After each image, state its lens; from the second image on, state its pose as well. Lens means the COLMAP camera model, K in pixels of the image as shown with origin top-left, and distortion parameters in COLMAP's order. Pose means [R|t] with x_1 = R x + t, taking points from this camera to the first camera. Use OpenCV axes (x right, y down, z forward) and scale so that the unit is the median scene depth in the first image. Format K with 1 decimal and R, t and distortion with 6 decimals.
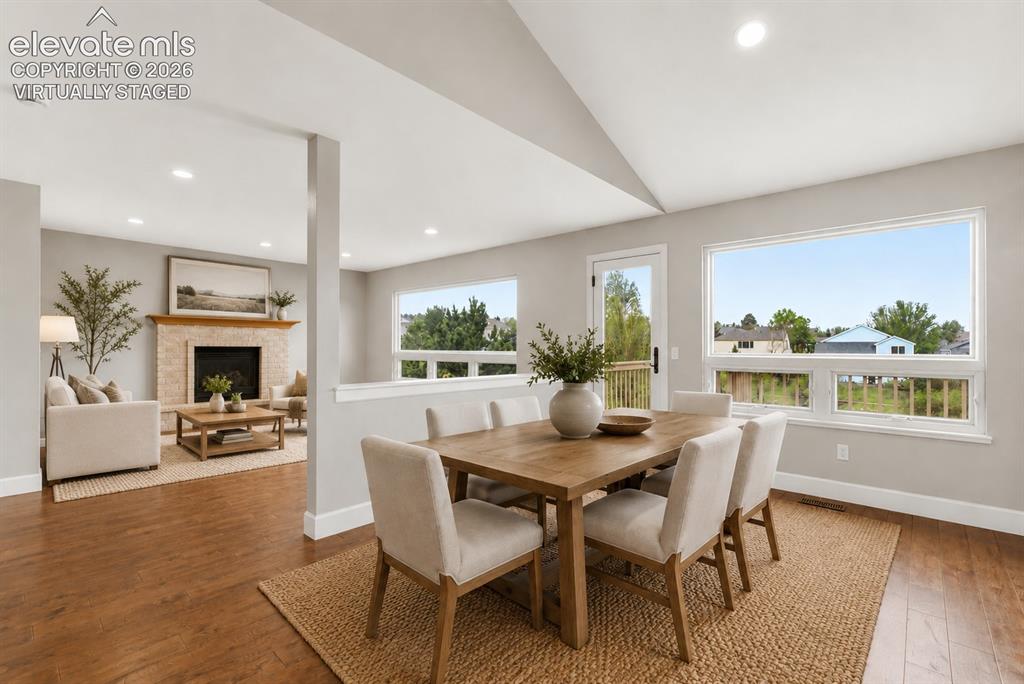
lens RADIAL K [[474.0, 0, 508.1], [0, 474.0, 344.5], [0, 0, 1]] dist [-0.001432, -0.000577]
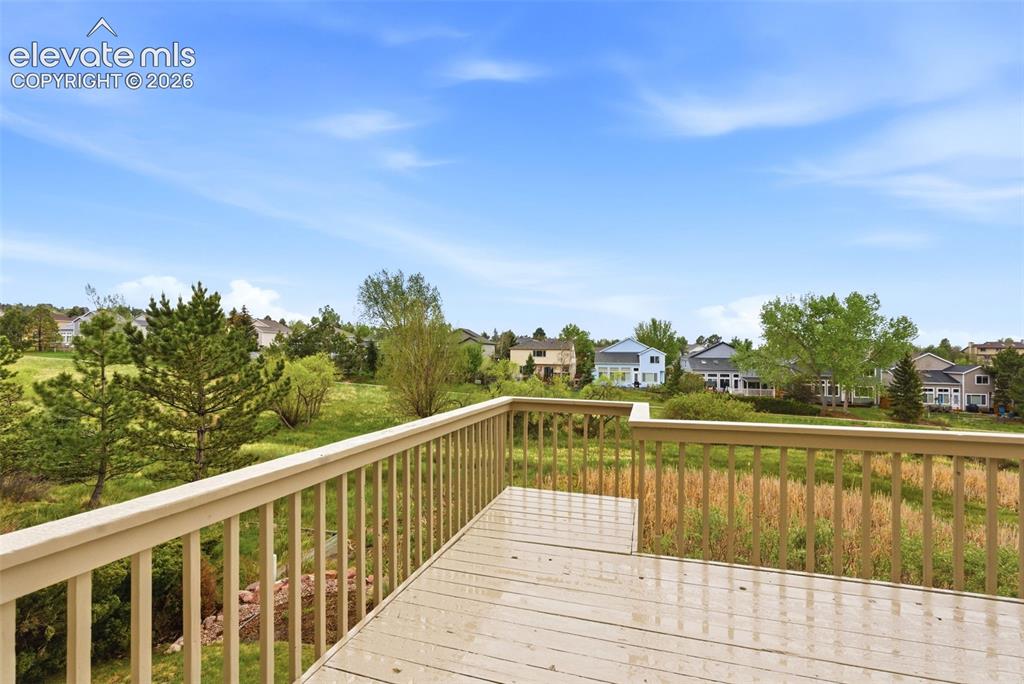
lens RADIAL K [[454.3, 0, 514.7], [0, 454.3, 344.7], [0, 0, 1]] dist [-0.003620, 0.000210]
pose [[0.910944, 0.015388, 0.412243, 0.051761], [-0.009630, 0.999825, -0.016043, -0.005255], [-0.412418, 0.010644, 0.910933, 0.165314]]
